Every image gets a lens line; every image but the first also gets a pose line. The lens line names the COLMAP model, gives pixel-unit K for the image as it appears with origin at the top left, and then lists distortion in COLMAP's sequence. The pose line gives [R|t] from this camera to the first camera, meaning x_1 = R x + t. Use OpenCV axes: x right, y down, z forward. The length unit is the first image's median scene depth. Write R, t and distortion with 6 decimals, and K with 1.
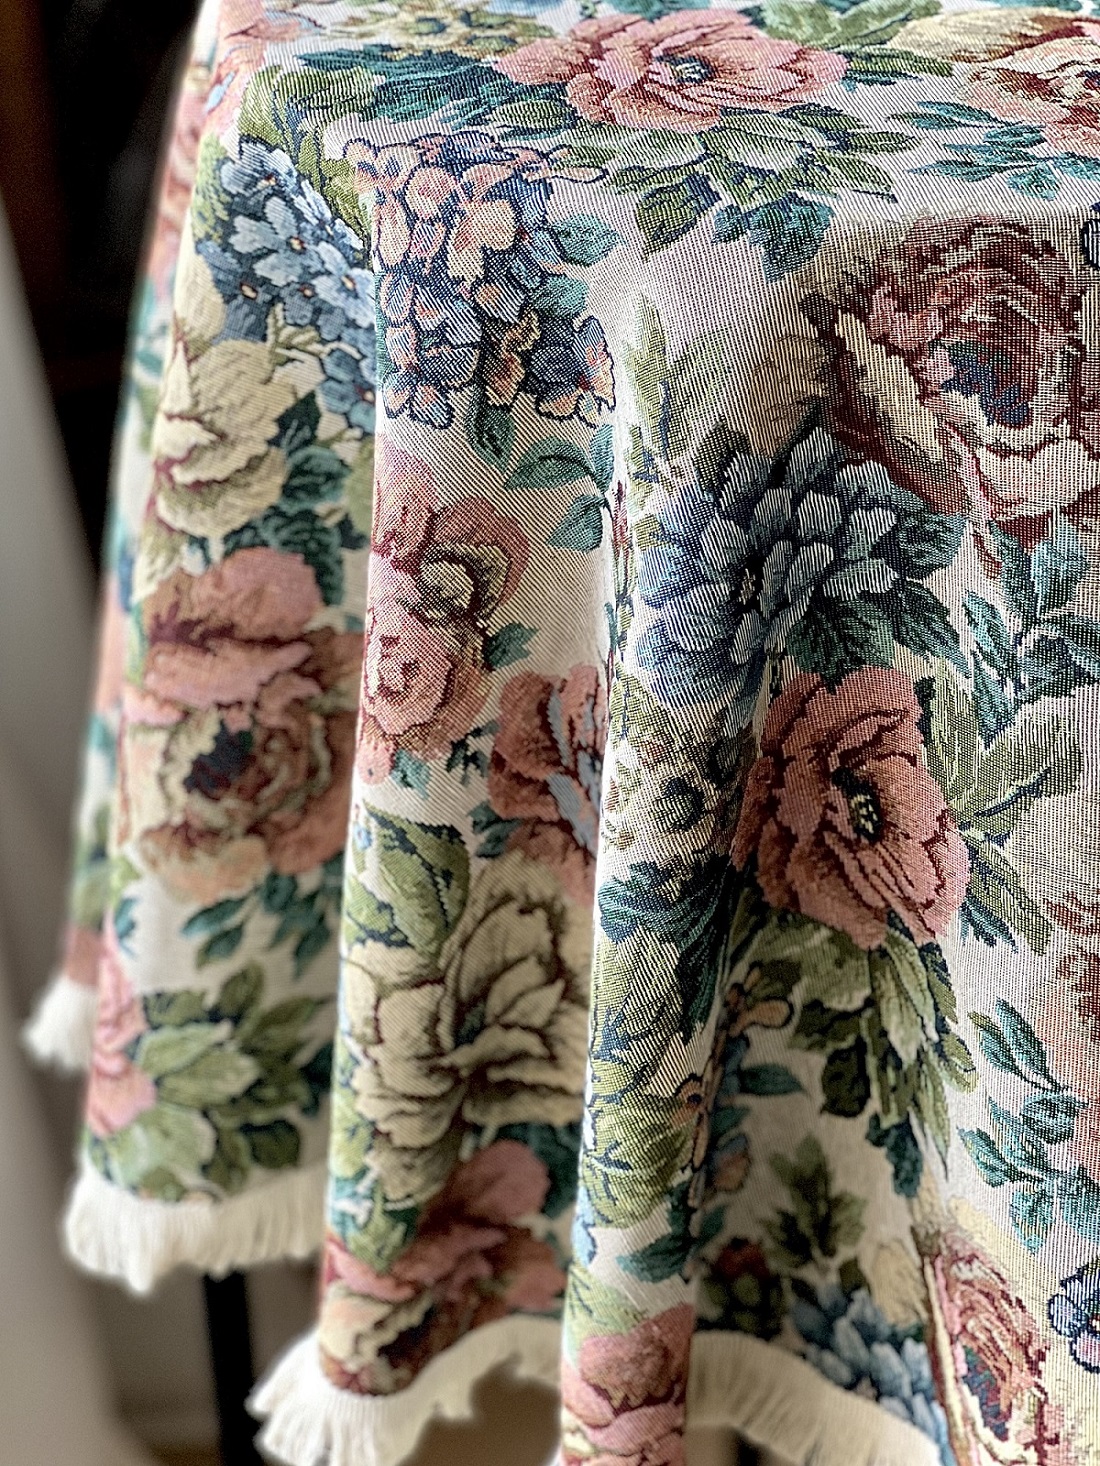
lens RADIAL K [[3594.9, 0, 589.7], [0, 3594.9, 948.5], [0, 0, 1]] dist [-0.521240, 5.016504]
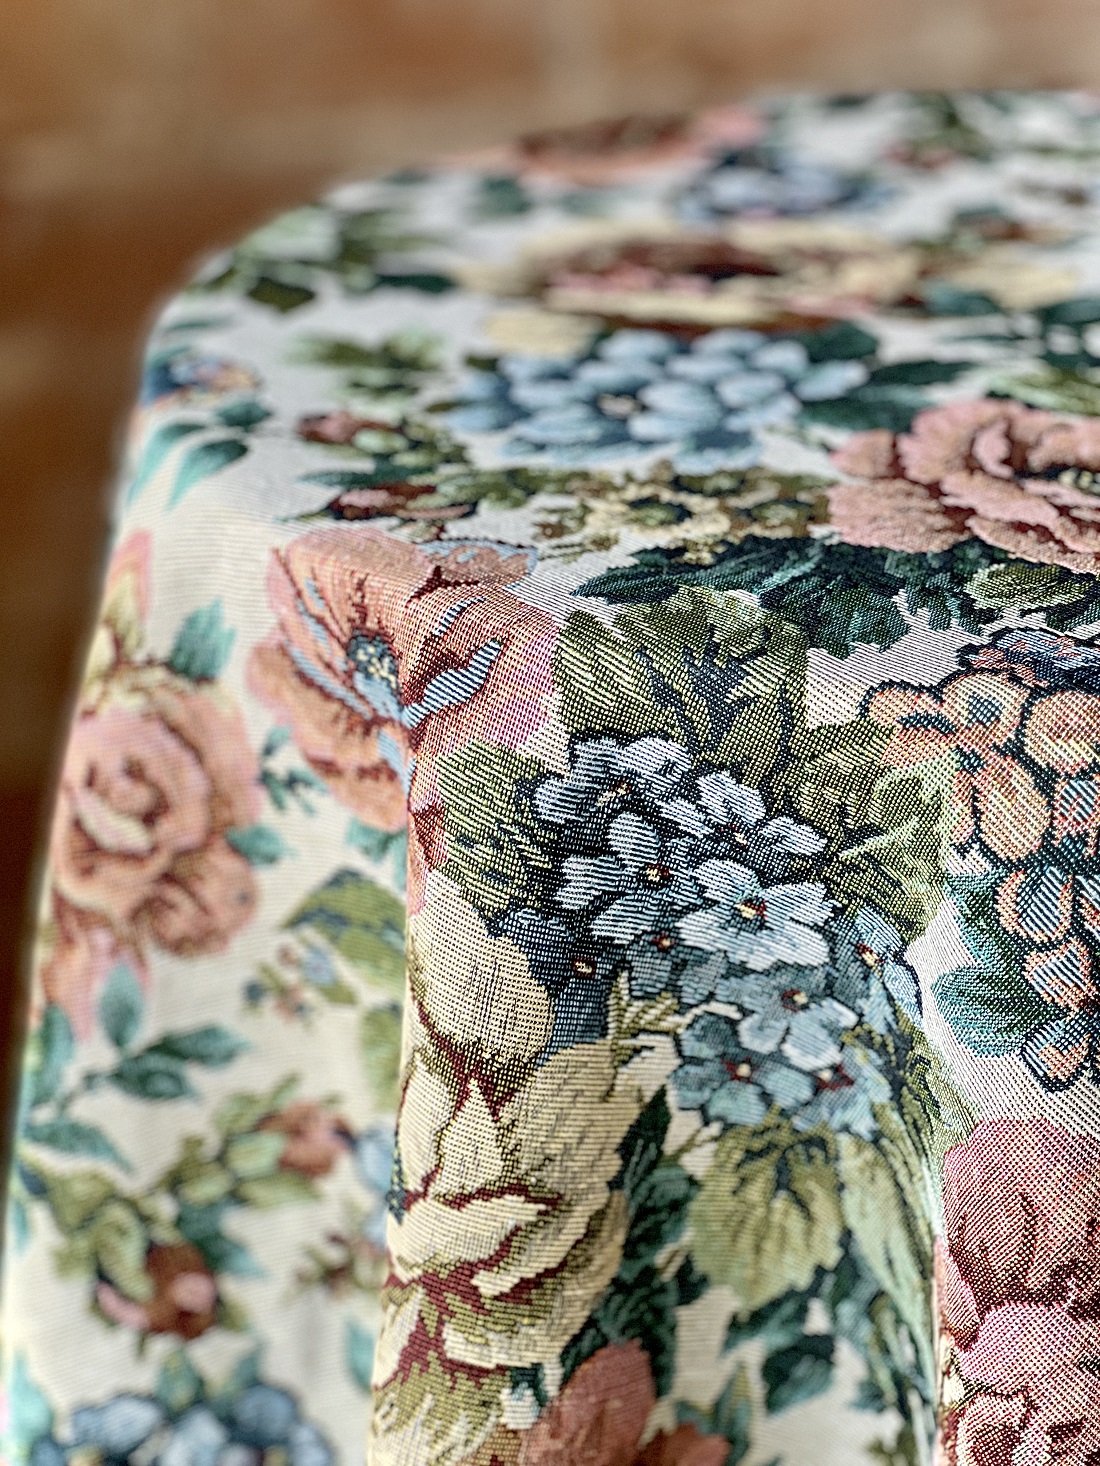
lens RADIAL K [[3369.8, 0, 585.5], [0, 3369.8, 704.5], [0, 0, 1]] dist [-0.307184, 7.244587]
pose [[0.814154, -0.246690, 0.525641, -0.400741], [0.328610, 0.942098, -0.066839, -0.190787], [-0.478716, 0.227148, 0.848077, 0.488634]]
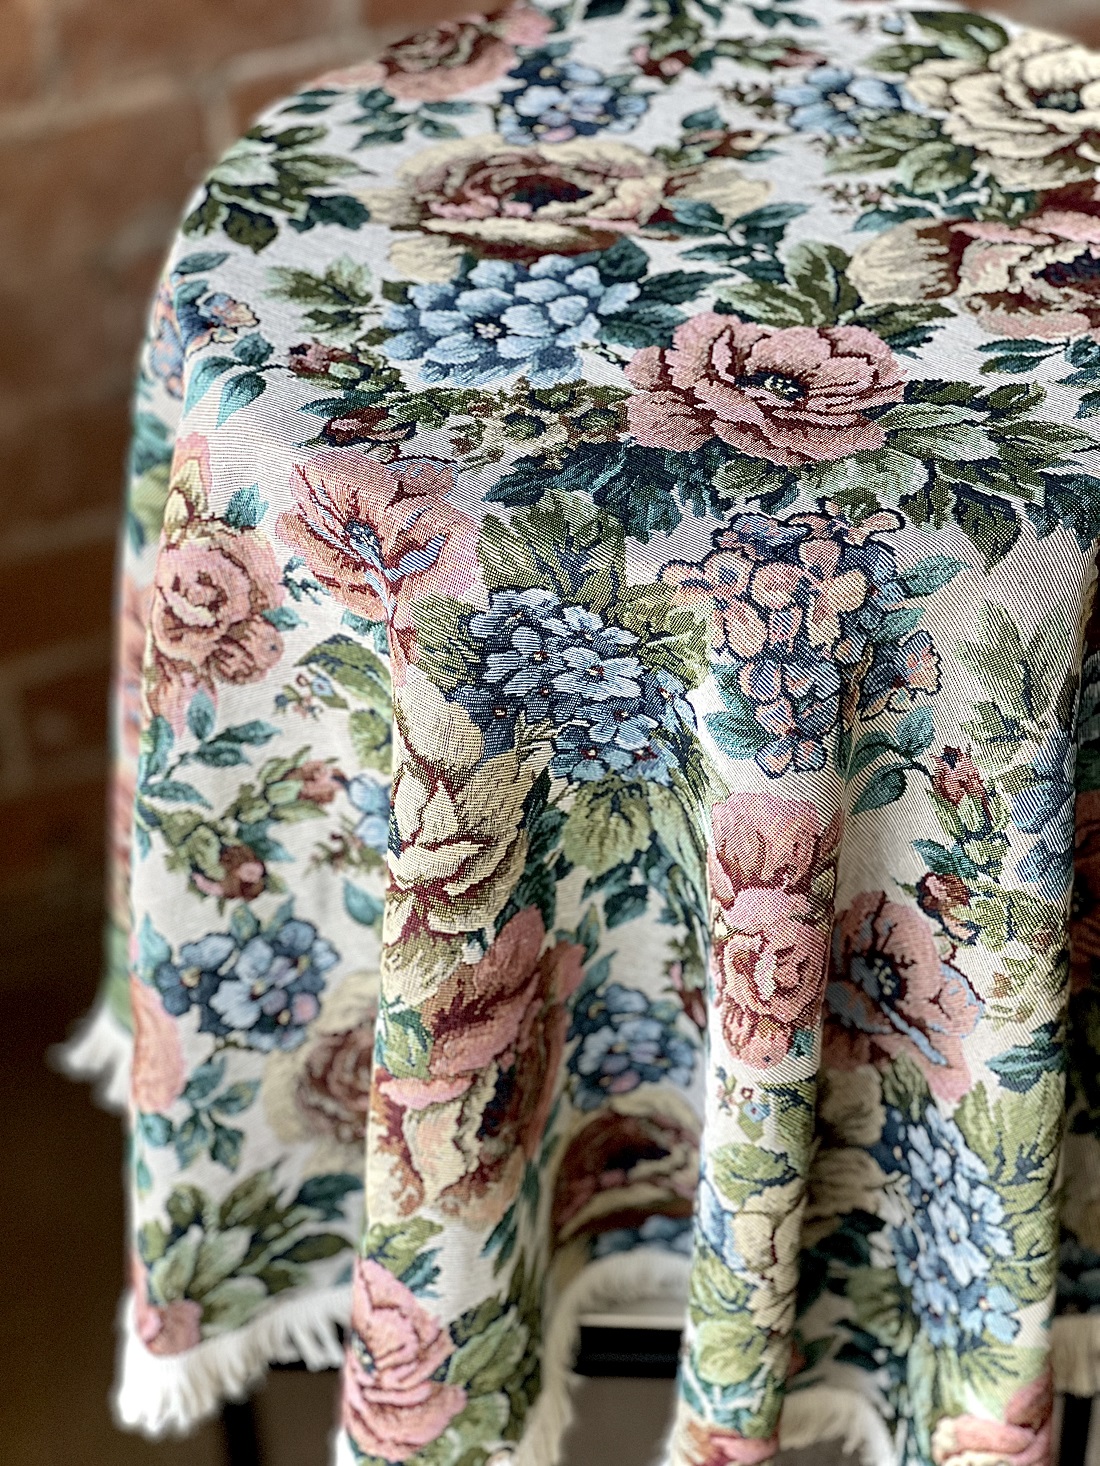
lens RADIAL K [[3321.3, 0, 597.1], [0, 3321.3, 724.7], [0, 0, 1]] dist [-0.374322, 10.840900]
pose [[0.748737, -0.412391, 0.518967, -0.605139], [0.374449, 0.909166, 0.182222, -0.358015], [-0.546973, 0.057890, 0.835146, 0.141515]]
